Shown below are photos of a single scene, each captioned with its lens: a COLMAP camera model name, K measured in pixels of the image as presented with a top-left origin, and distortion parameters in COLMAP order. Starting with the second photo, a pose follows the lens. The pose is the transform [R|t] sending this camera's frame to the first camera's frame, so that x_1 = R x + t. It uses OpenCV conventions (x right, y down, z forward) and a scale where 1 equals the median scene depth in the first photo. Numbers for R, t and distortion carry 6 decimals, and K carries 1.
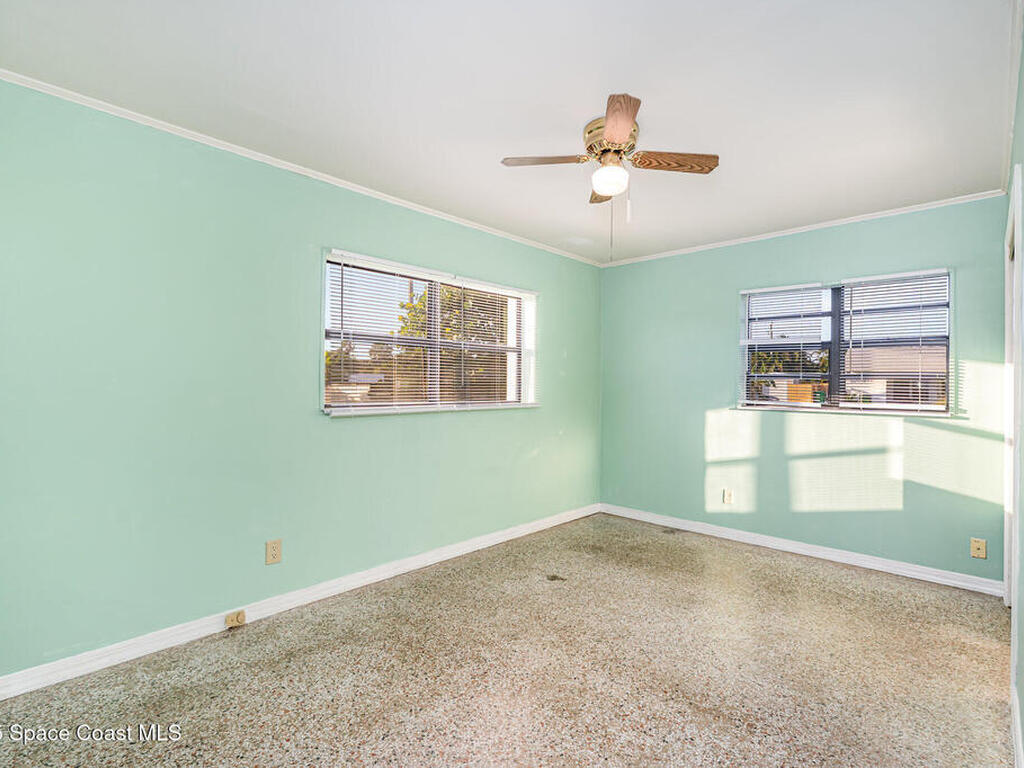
lens RADIAL K [[511.6, 0, 512.0], [0, 511.6, 384.0], [0, 0, 1]] dist [-0.001609, -0.000248]
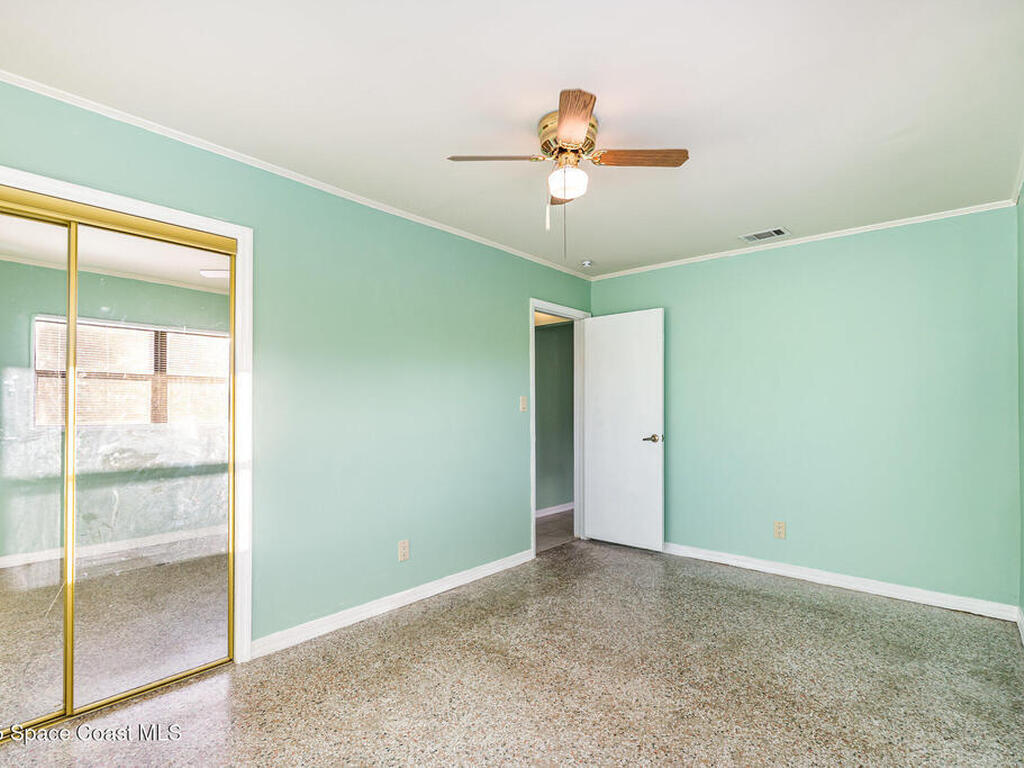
lens RADIAL K [[511.6, 0, 512.0], [0, 511.6, 384.0], [0, 0, 1]] dist [-0.001609, -0.000248]
pose [[-0.999328, -0.009808, -0.035307, 0.319864], [-0.008046, 0.998732, -0.049692, 0.009568], [0.035750, -0.049375, -0.998140, 1.915864]]
